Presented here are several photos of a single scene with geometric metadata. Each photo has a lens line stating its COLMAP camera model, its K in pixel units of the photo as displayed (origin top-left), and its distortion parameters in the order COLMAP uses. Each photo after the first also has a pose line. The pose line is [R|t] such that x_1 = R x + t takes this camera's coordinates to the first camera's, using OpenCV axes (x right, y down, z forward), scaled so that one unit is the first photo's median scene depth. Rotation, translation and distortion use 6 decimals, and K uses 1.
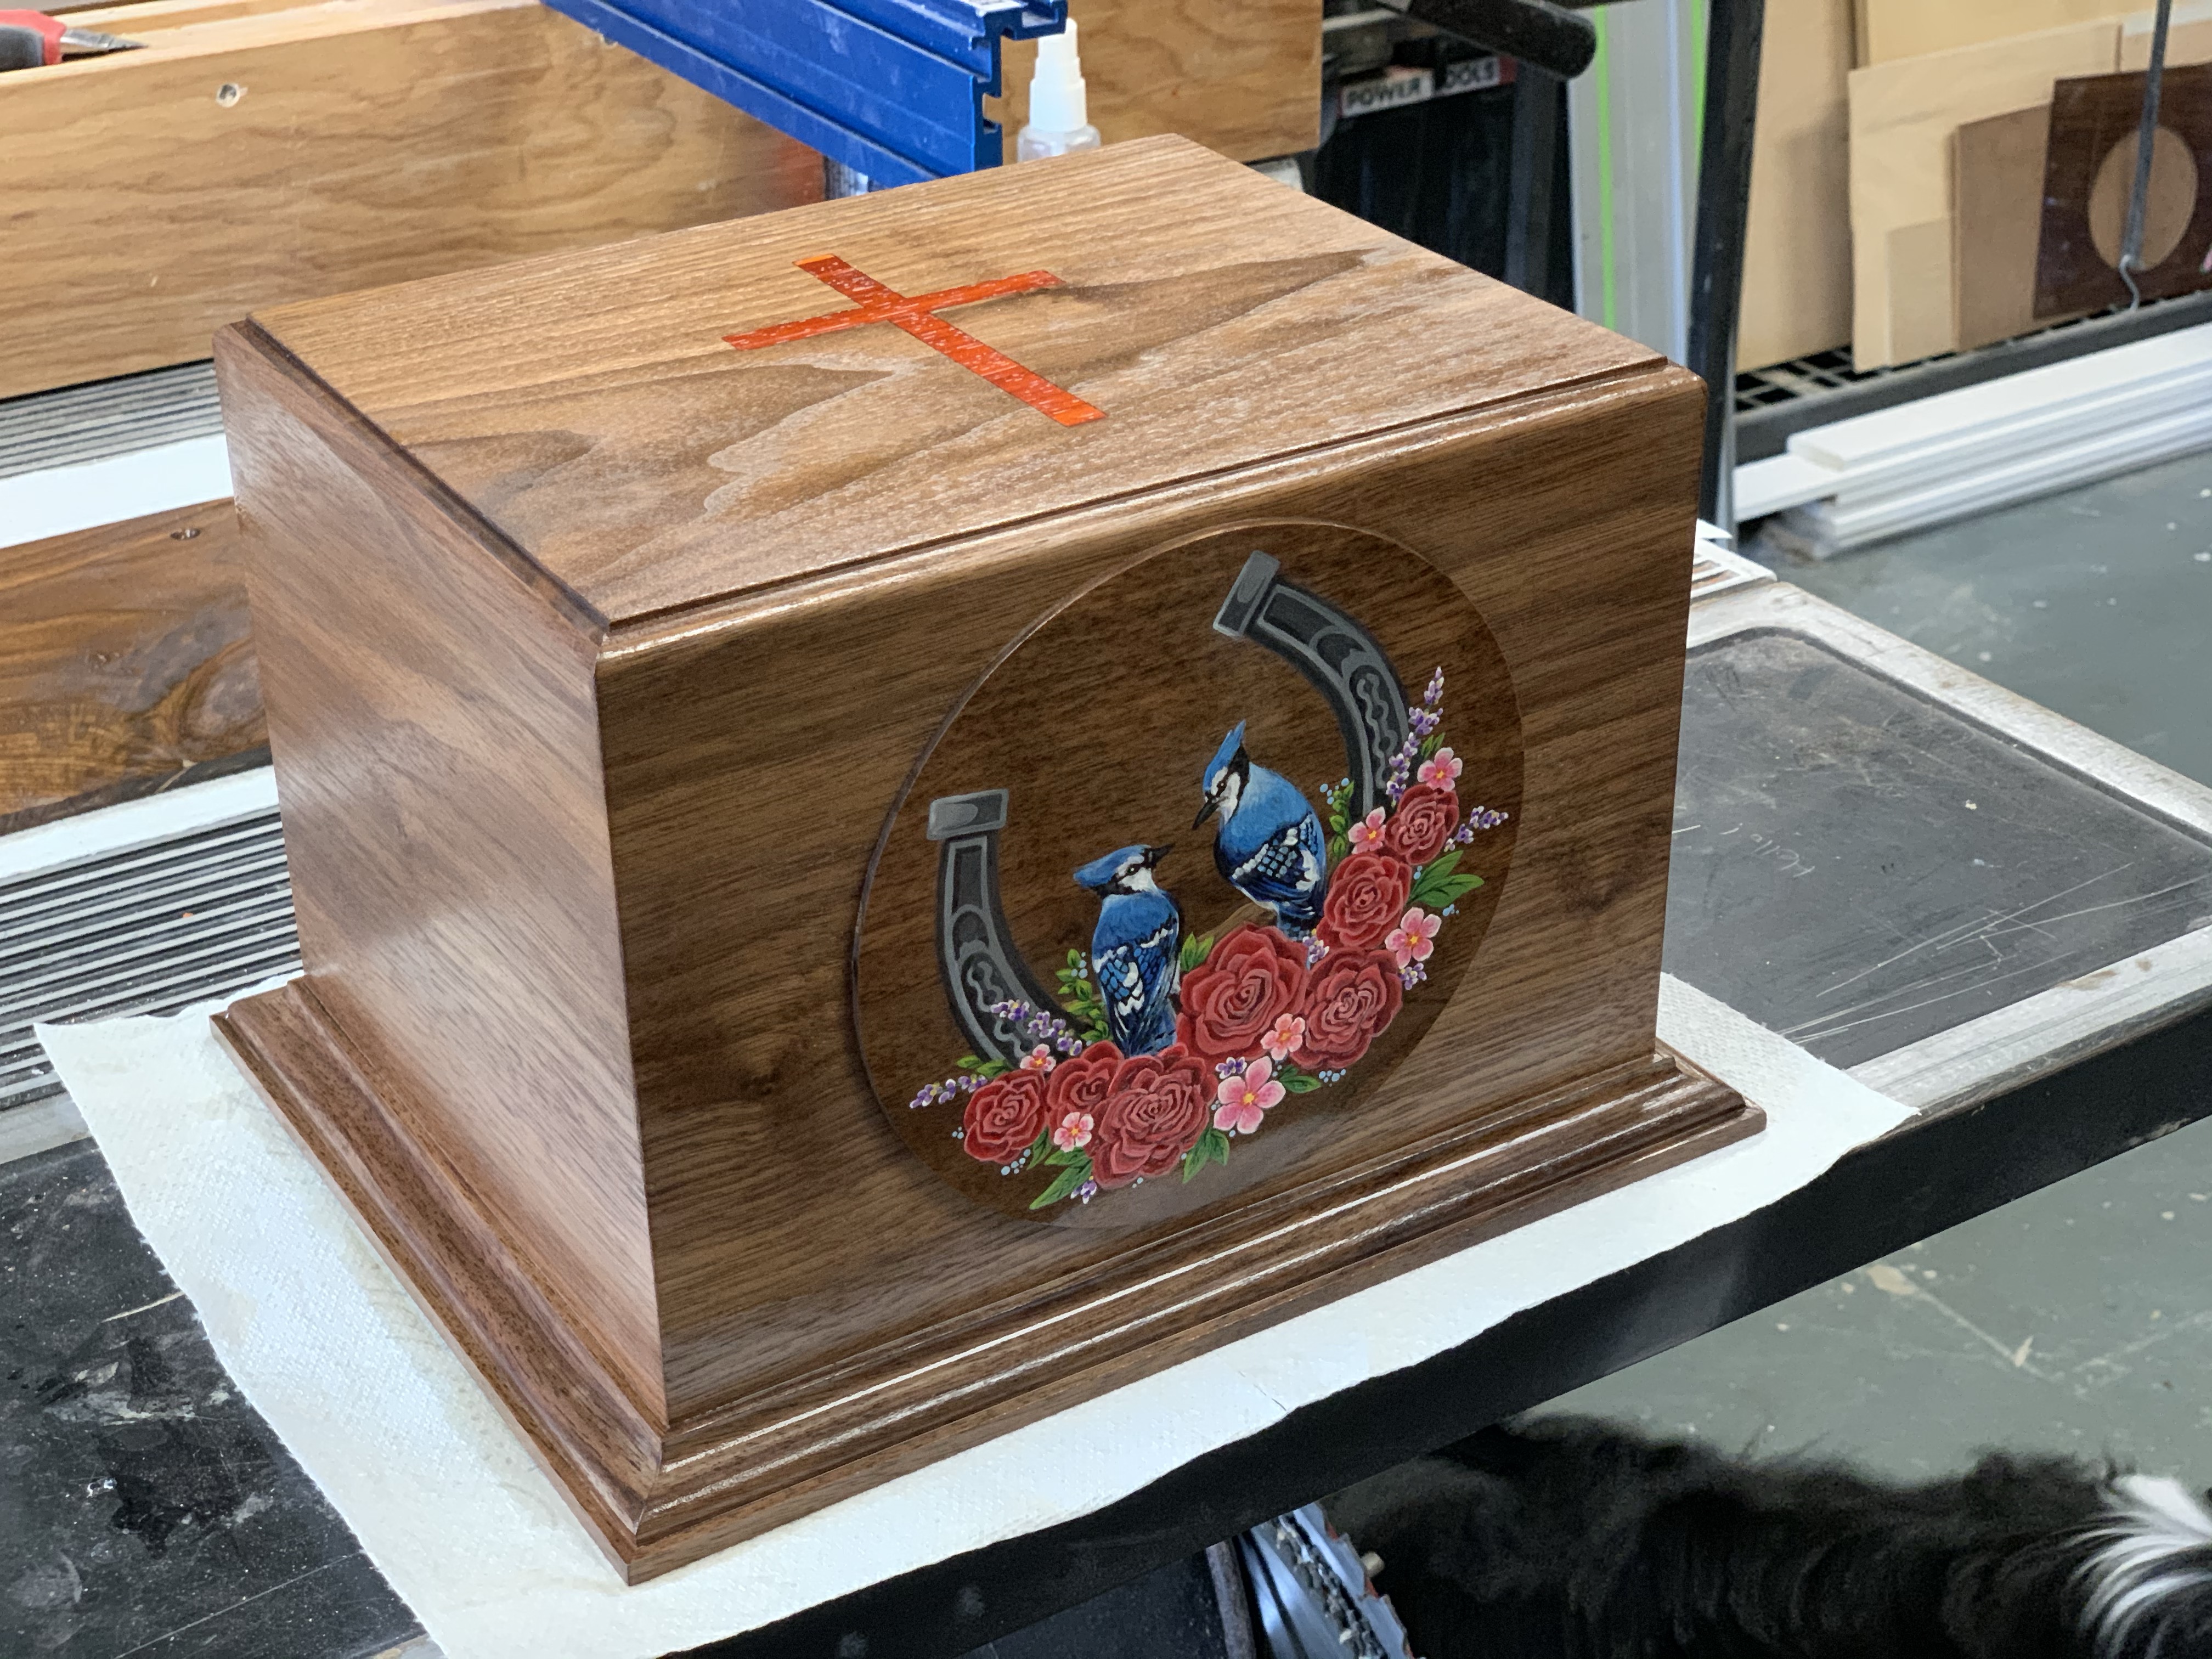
lens RADIAL K [[3372.5, 0, 1106.0], [0, 3372.5, 829.5], [0, 0, 1]] dist [-0.284516, 0.003999]
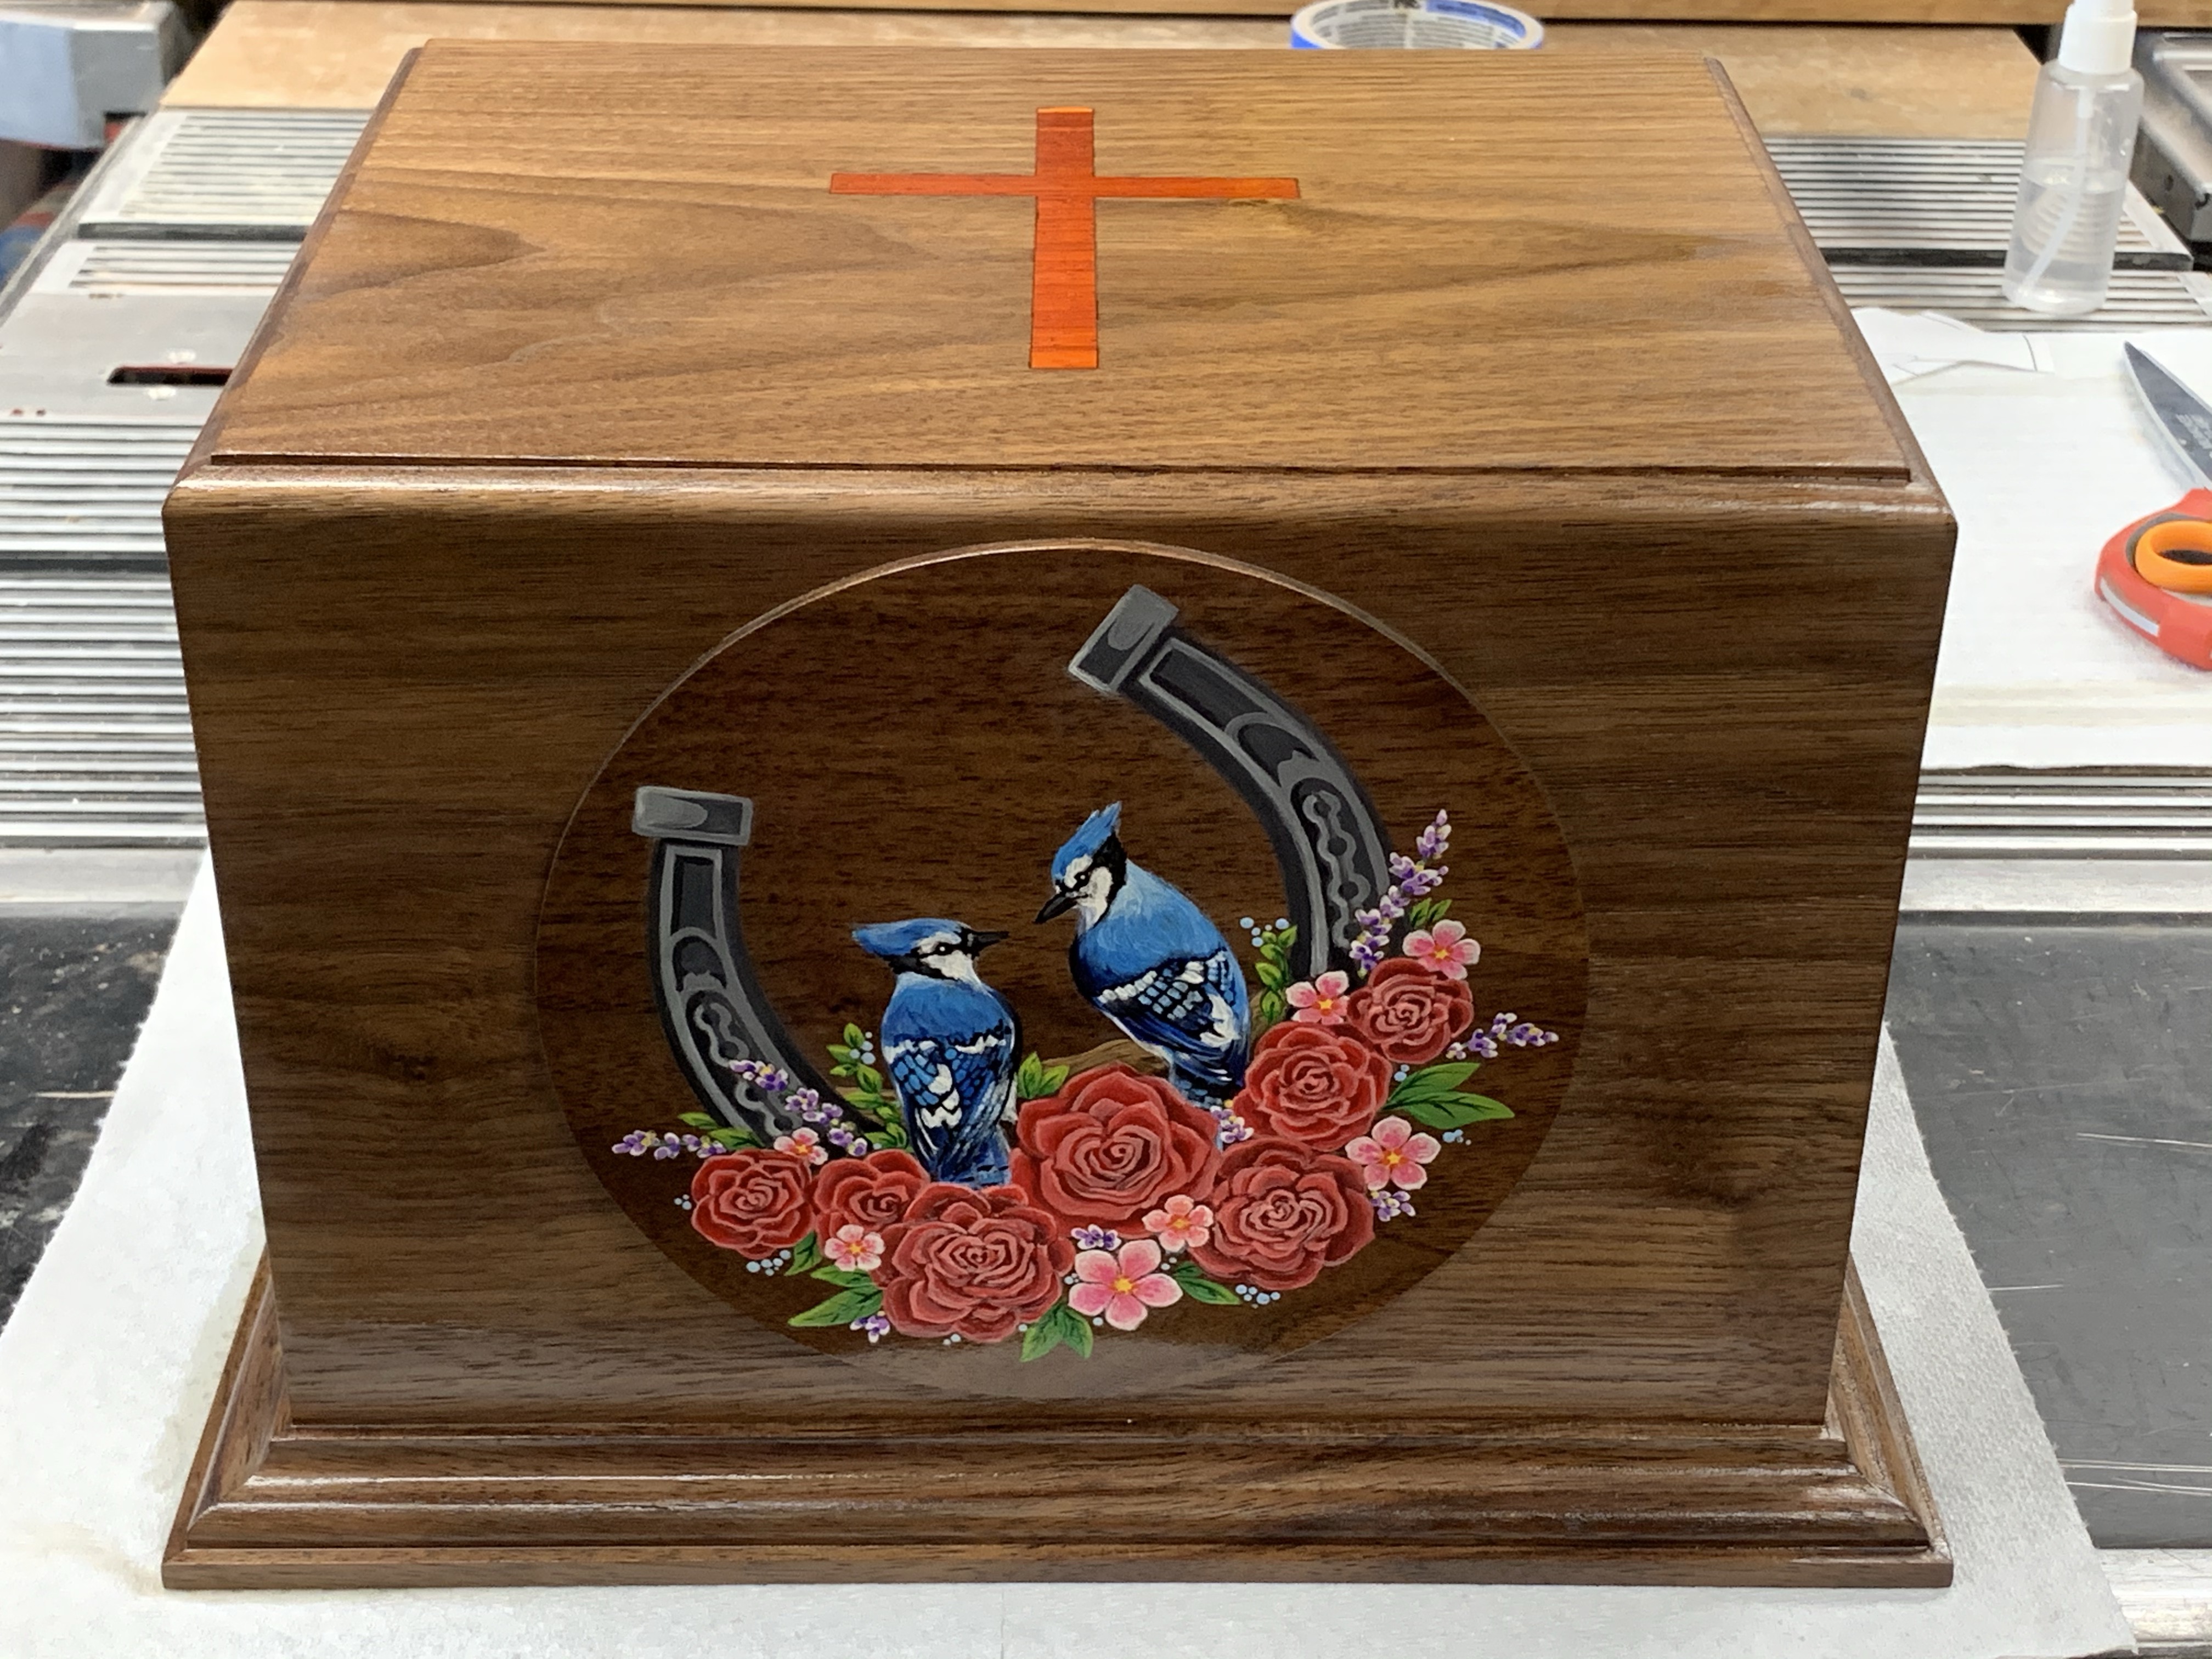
lens RADIAL K [[3353.1, 0, 1106.0], [0, 3353.1, 829.5], [0, 0, 1]] dist [0.157238, -0.035959]
pose [[0.852512, 0.278919, -0.442072, 0.360264], [-0.266162, 0.959517, 0.092115, -0.092164], [0.449868, 0.039134, 0.892237, 0.320750]]
